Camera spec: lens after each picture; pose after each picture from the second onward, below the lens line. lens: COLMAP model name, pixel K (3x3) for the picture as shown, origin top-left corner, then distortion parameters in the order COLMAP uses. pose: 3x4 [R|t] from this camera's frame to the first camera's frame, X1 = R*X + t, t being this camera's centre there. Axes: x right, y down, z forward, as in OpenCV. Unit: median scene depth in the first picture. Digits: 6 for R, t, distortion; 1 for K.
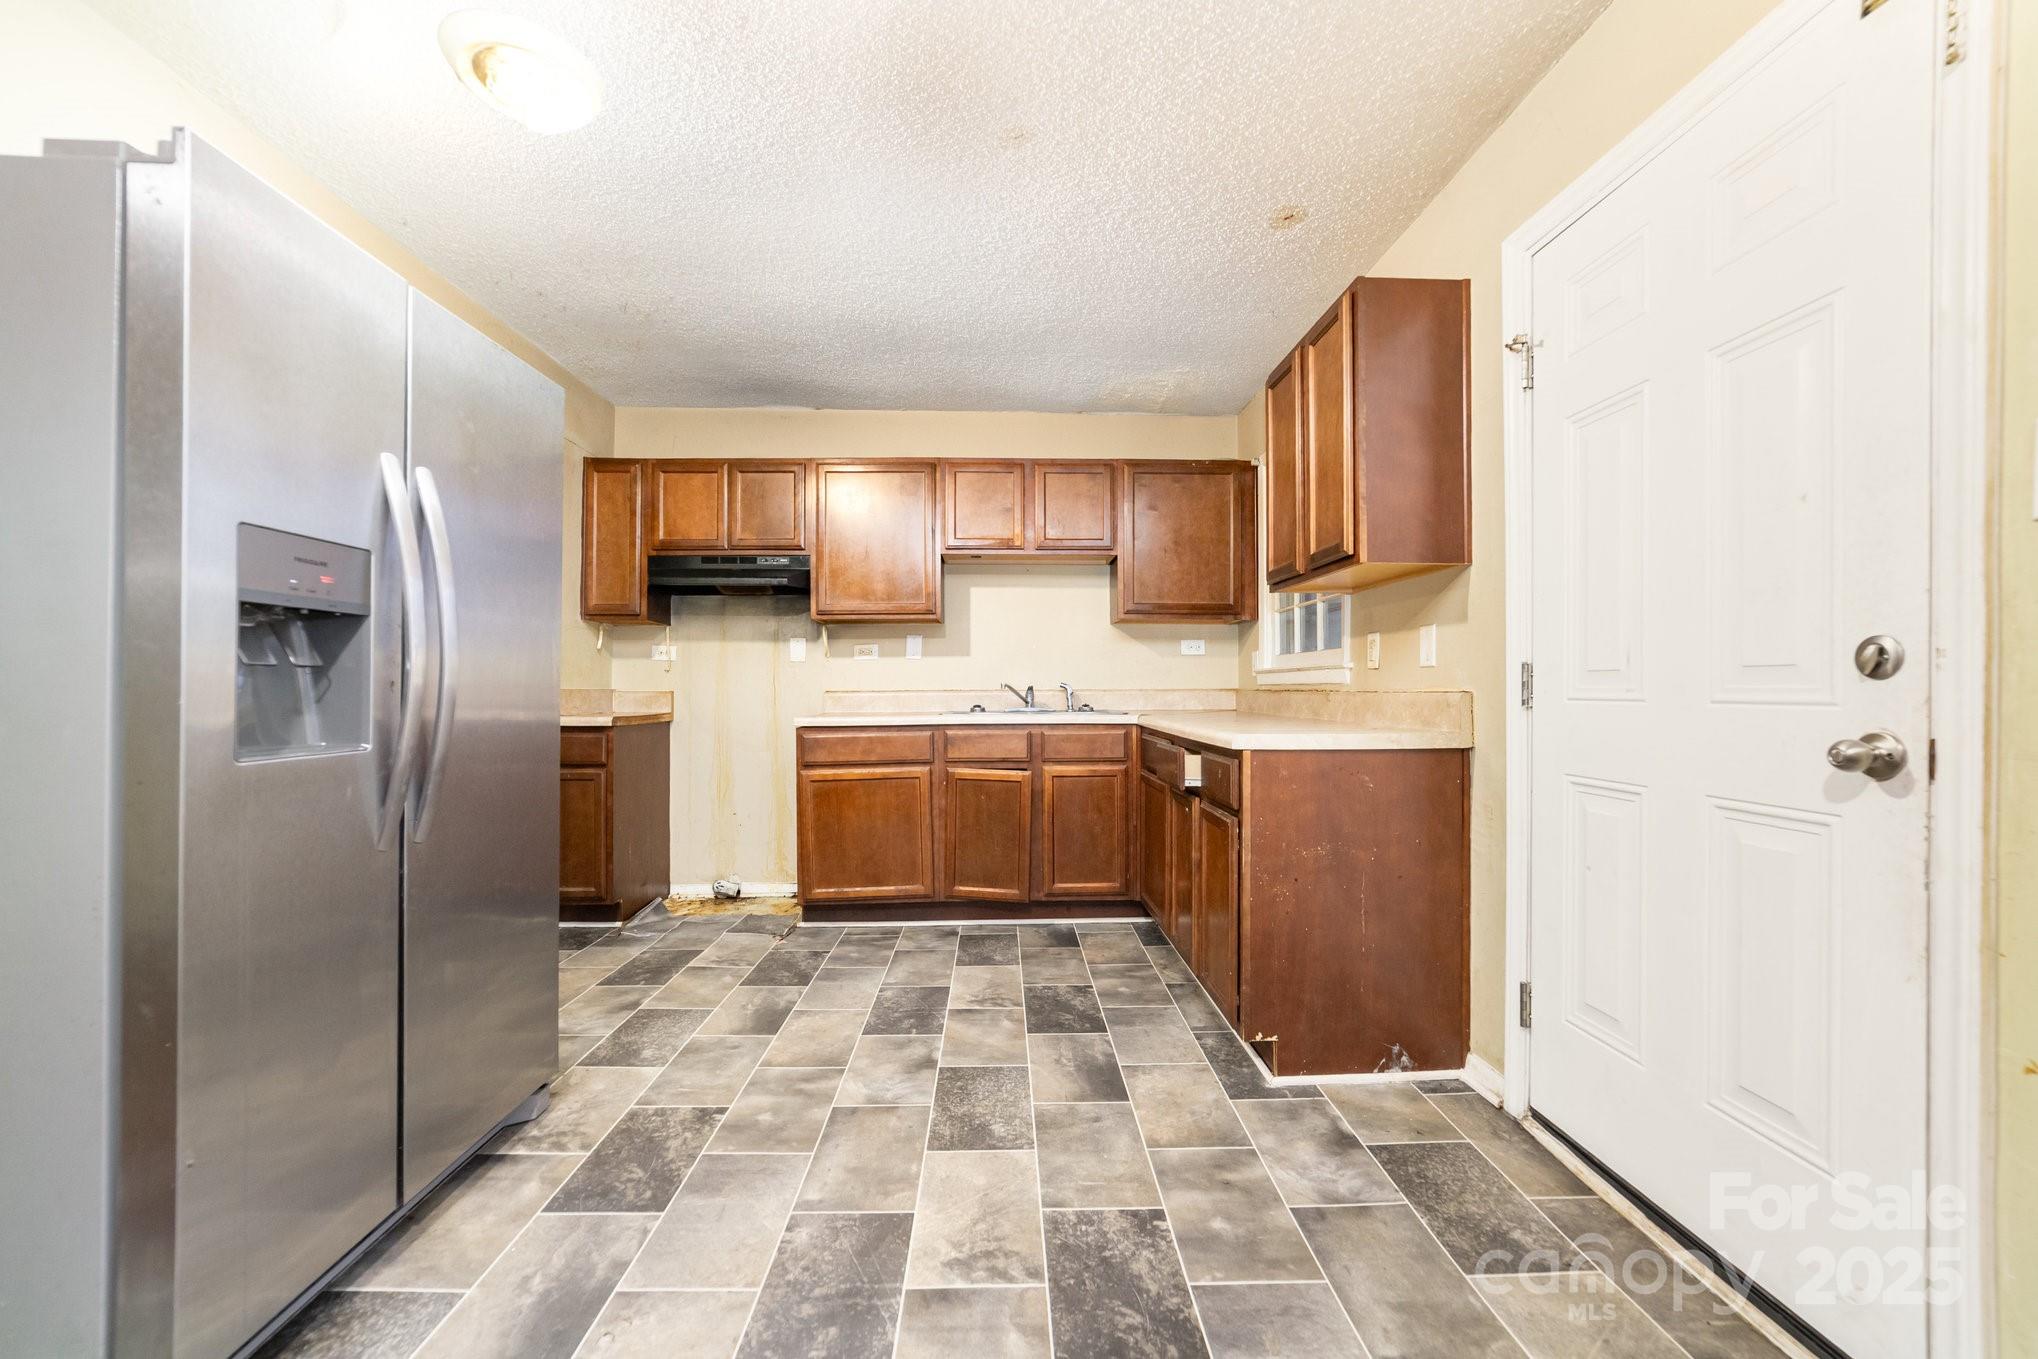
lens RADIAL K [[791.4, 0, 1014.4], [0, 791.4, 686.7], [0, 0, 1]] dist [-0.013910, 0.000631]
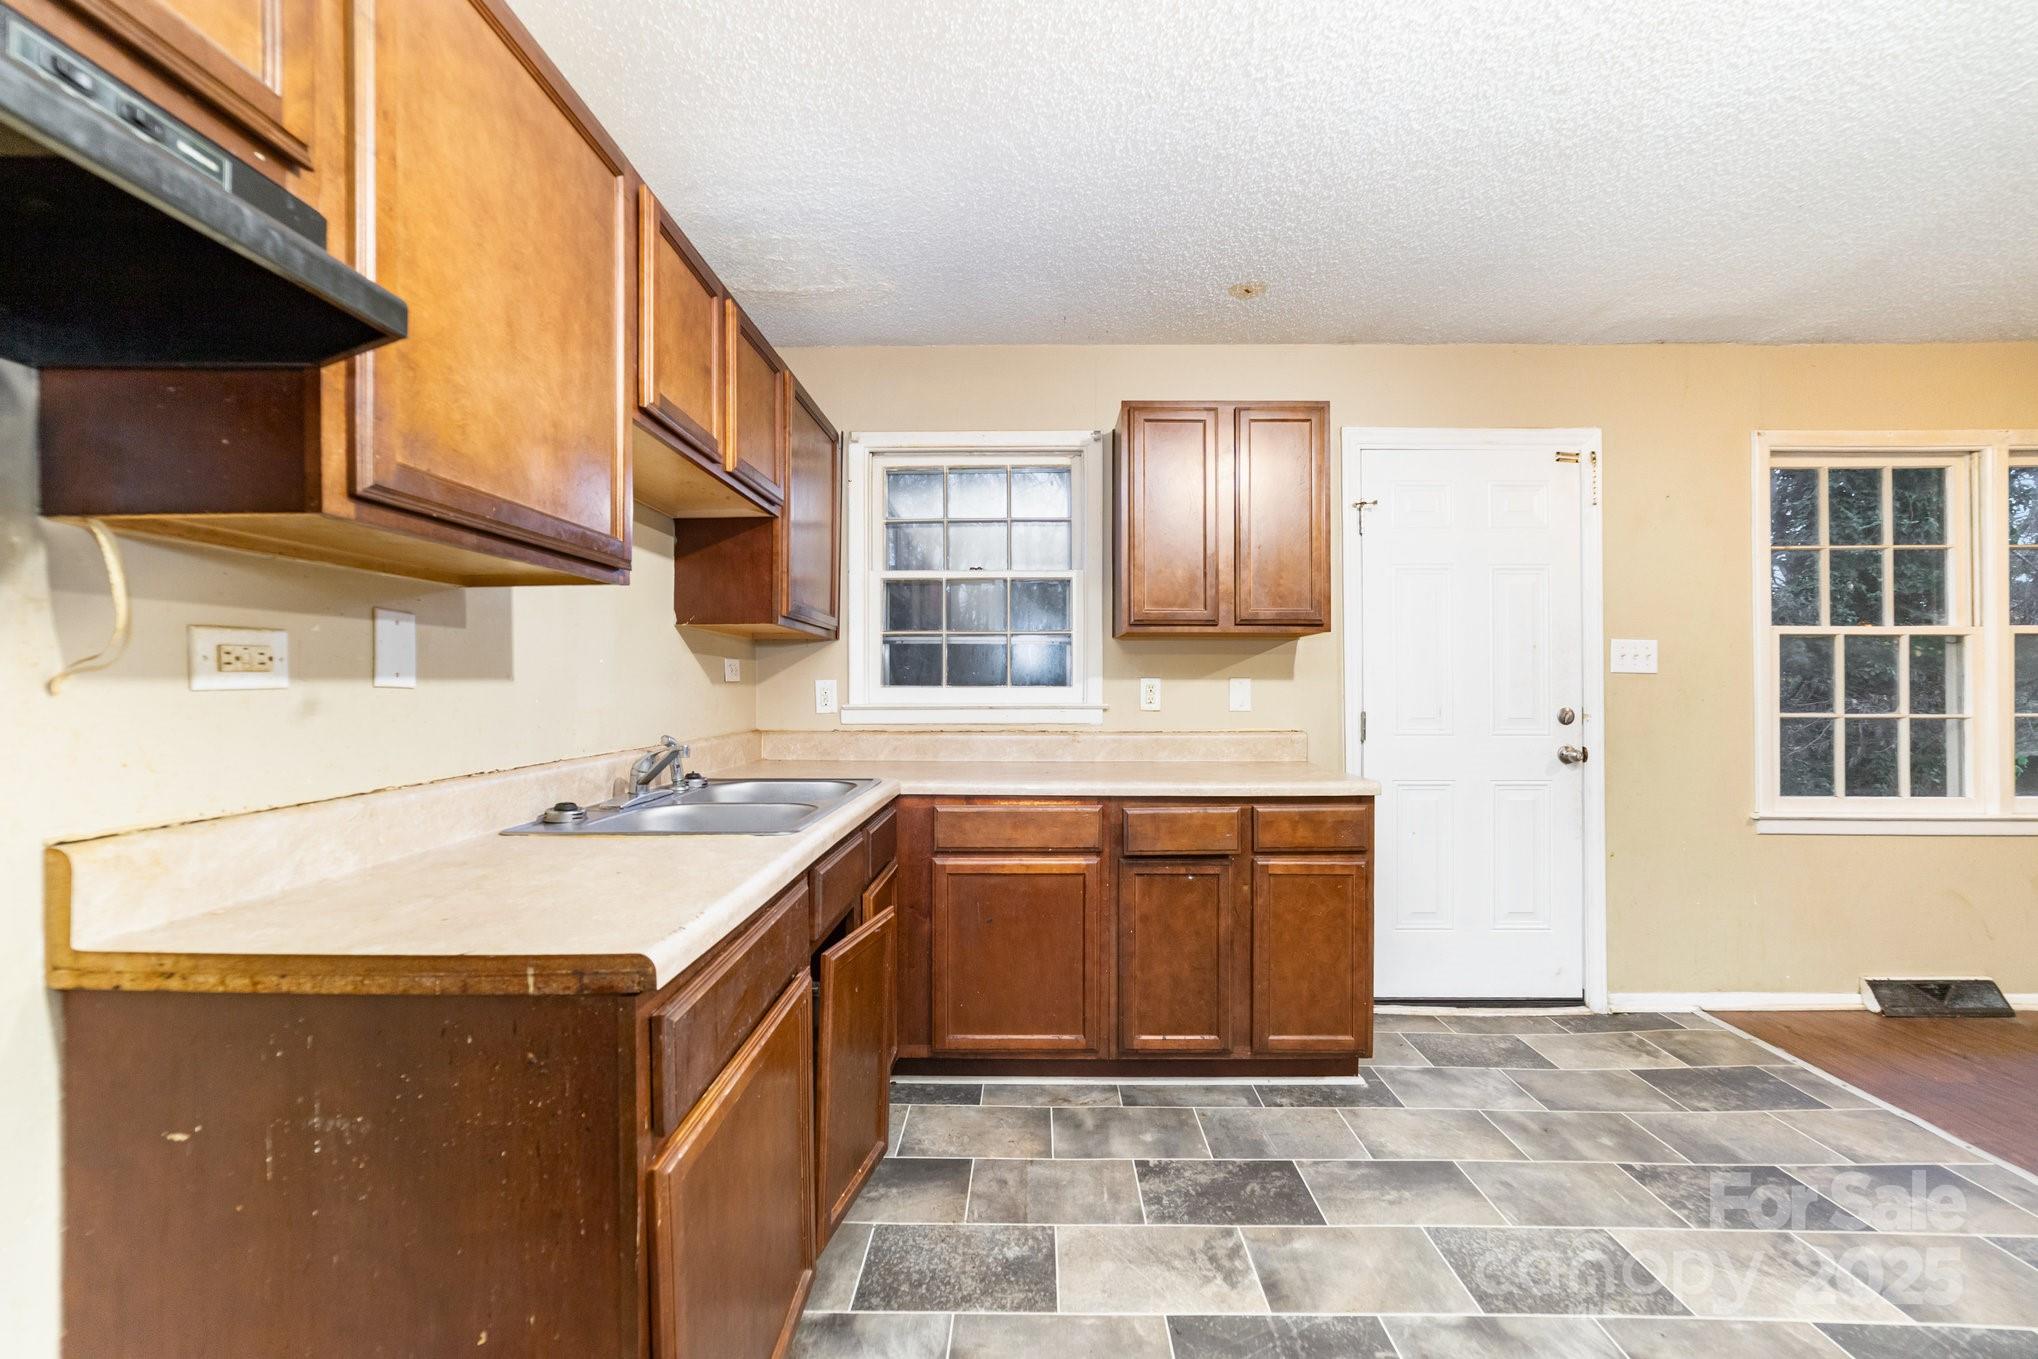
lens RADIAL K [[791.4, 0, 1014.4], [0, 791.4, 686.7], [0, 0, 1]] dist [-0.013910, 0.000631]
pose [[0.046249, 0.004097, 0.998922, -0.537359], [-0.000574, 0.999992, -0.004074, -0.042502], [-0.998930, -0.000385, 0.046251, 0.929665]]
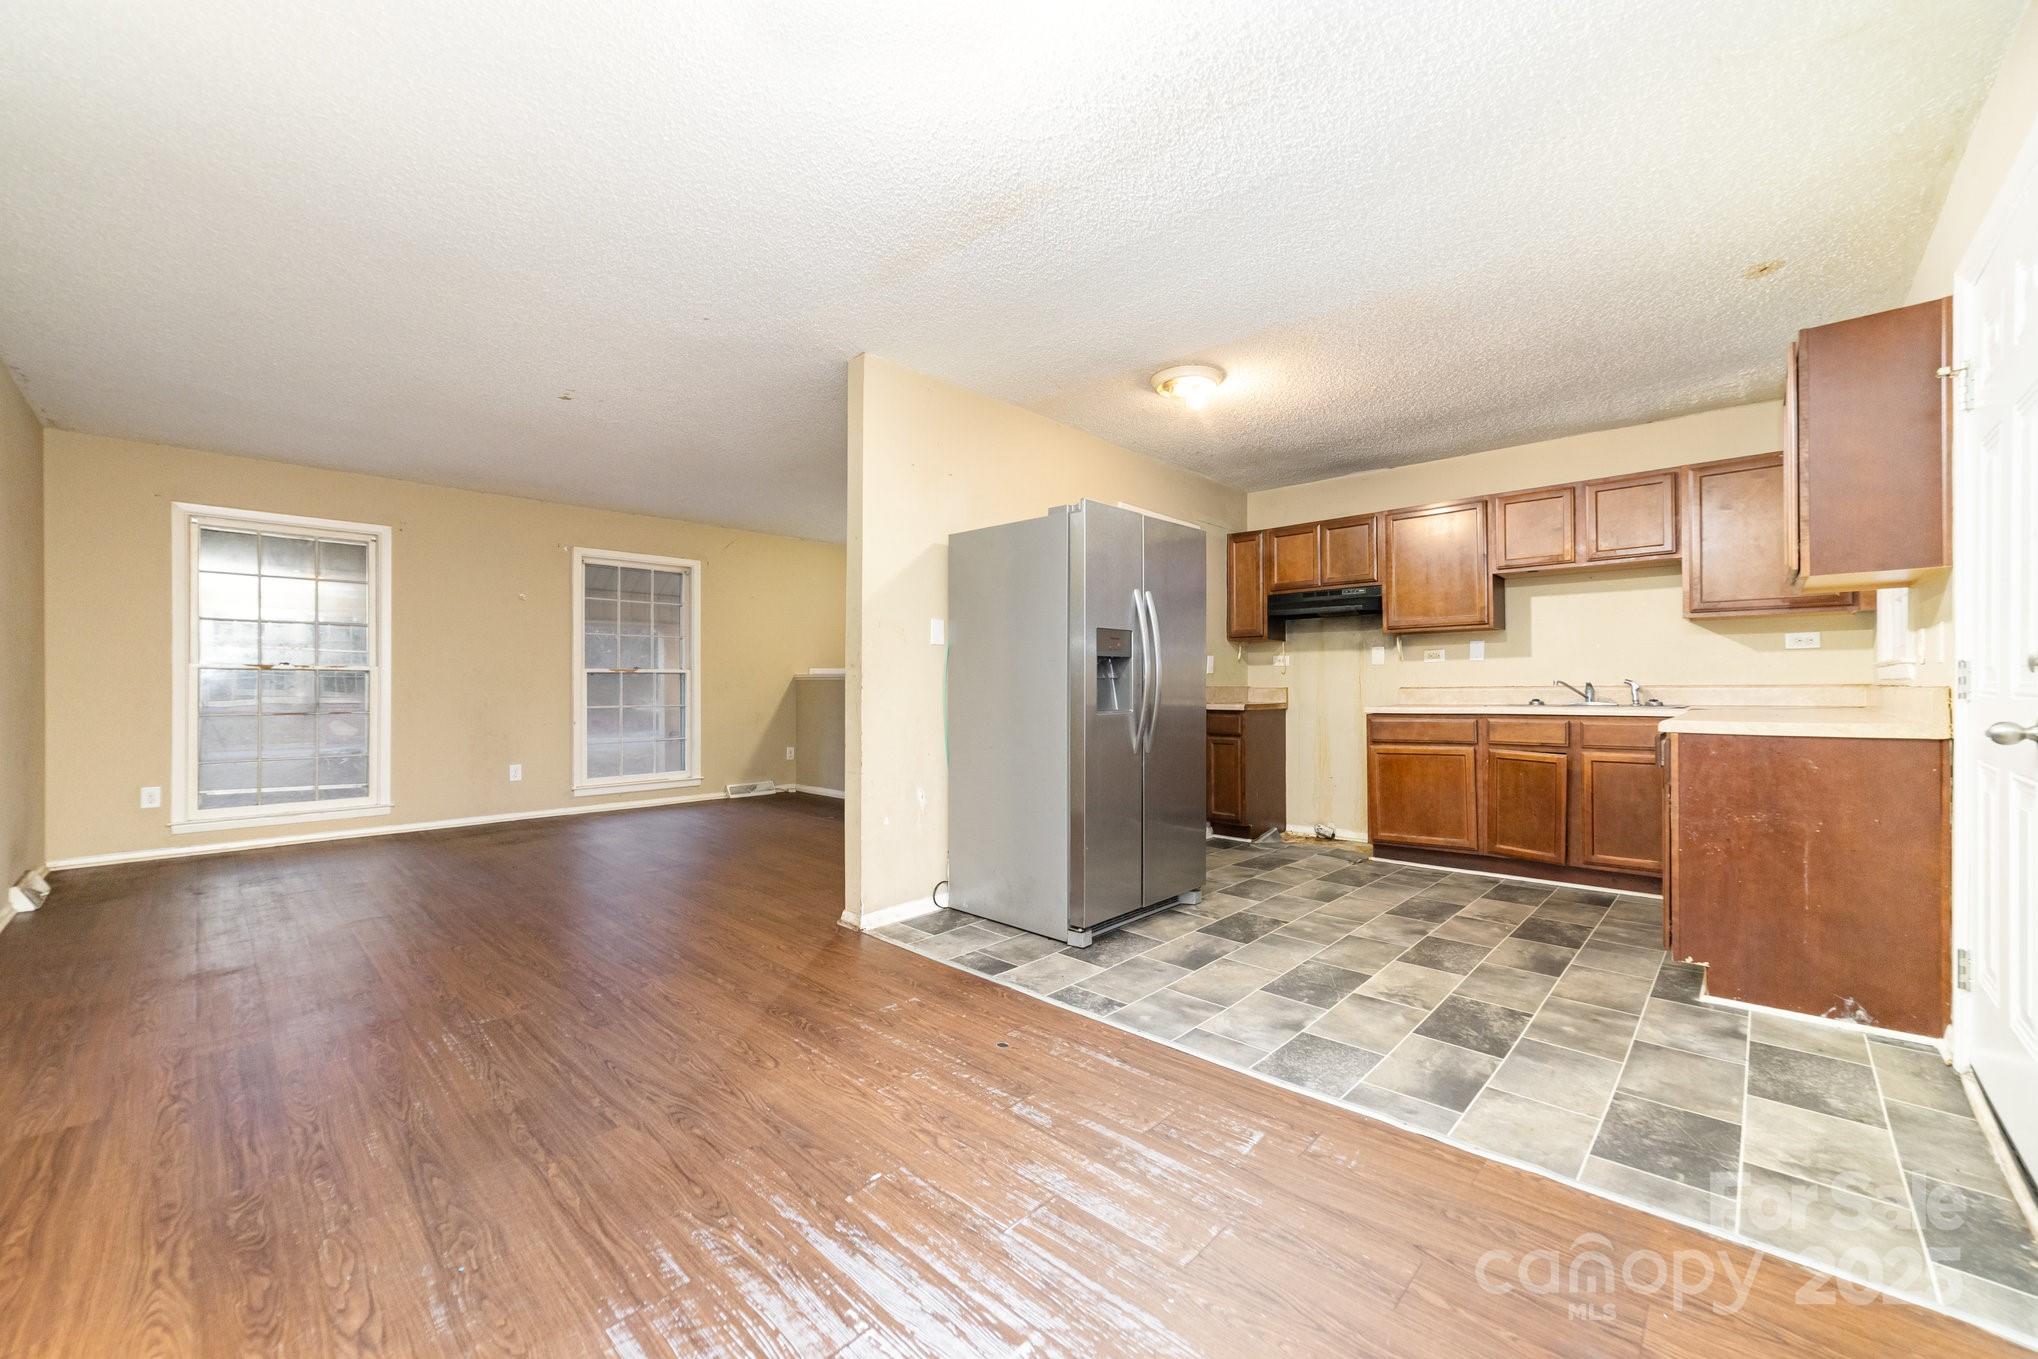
lens RADIAL K [[784.4, 0, 1020.3], [0, 784.4, 674.2], [0, 0, 1]] dist [-0.011659, 0.000382]
pose [[0.703511, -0.013586, -0.710554, 0.286175], [0.005066, 0.999888, -0.014103, -0.001361], [0.710666, 0.006322, 0.703501, -0.411435]]
